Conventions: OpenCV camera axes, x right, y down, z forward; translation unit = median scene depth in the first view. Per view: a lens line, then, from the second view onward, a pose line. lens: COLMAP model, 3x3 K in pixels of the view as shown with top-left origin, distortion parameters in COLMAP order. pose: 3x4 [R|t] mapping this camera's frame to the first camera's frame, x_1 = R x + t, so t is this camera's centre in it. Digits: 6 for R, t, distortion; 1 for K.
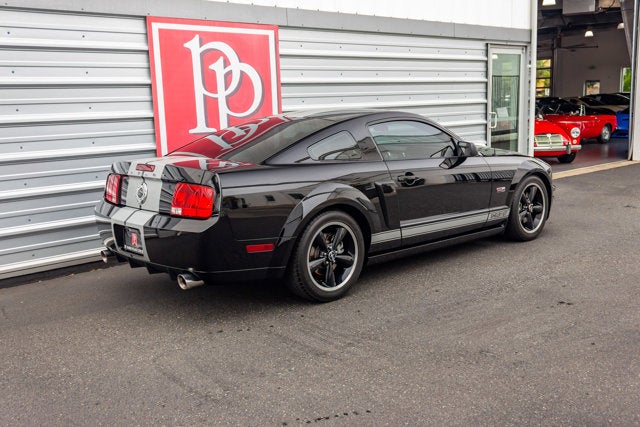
lens RADIAL K [[622.3, 0, 307.5], [0, 622.3, 212.5], [0, 0, 1]] dist [0.020105, 0.006057]
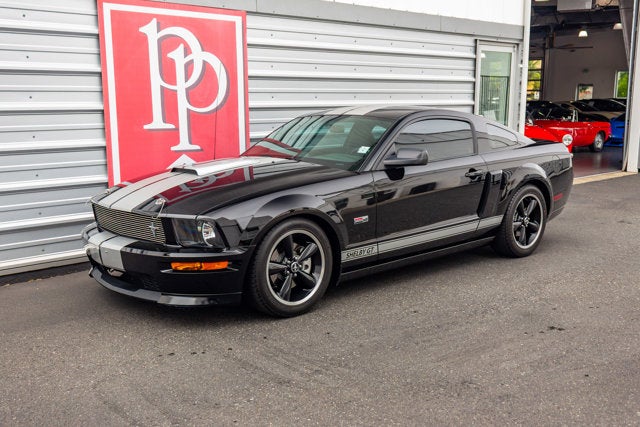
lens RADIAL K [[675.9, 0, 299.9], [0, 675.9, 227.8], [0, 0, 1]] dist [0.020909, -0.001287]
pose [[0.999142, 0.022261, 0.034924, 0.002957], [-0.022701, 0.999667, 0.012260, -0.002775], [-0.034640, -0.013042, 0.999315, 0.021770]]
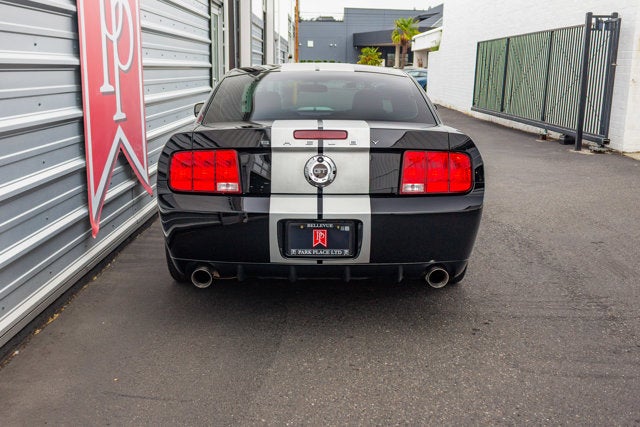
lens RADIAL K [[724.7, 0, 271.6], [0, 724.7, 214.5], [0, 0, 1]] dist [0.021848, 0.034052]
pose [[0.696198, -0.105541, 0.710049, -0.614272], [0.095360, 0.993964, 0.054241, -0.022062], [-0.711488, 0.029948, 0.702060, 0.323918]]
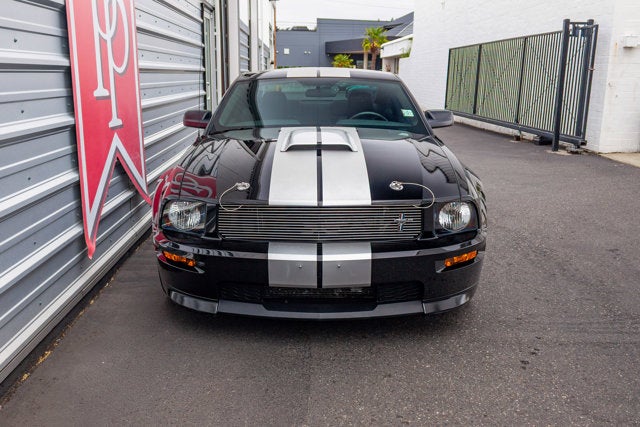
lens RADIAL K [[652.4, 0, 293.0], [0, 652.4, 221.6], [0, 0, 1]] dist [0.039017, -0.005301]
pose [[0.649205, -0.130981, 0.749251, -0.544313], [0.103413, 0.991114, 0.083658, -0.040536], [-0.753551, 0.023171, 0.656981, 0.433948]]
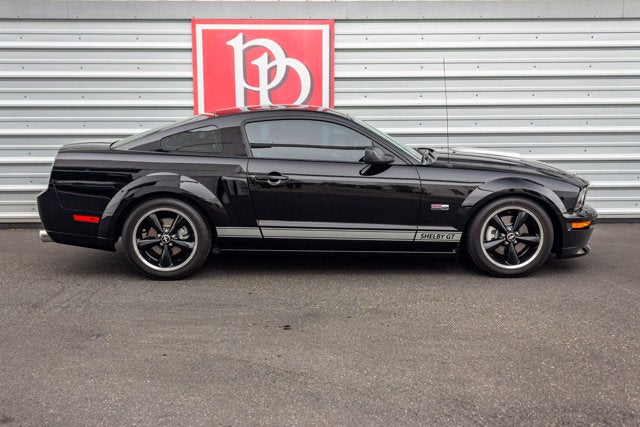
lens RADIAL K [[655.6, 0, 320.0], [0, 655.6, 213.5], [0, 0, 1]] dist [0.046226, 0.008469]
pose [[0.778436, 0.136085, -0.612795, 0.665687], [-0.130572, 0.989968, 0.053979, -0.050209], [0.613994, 0.037995, 0.788396, 0.180253]]
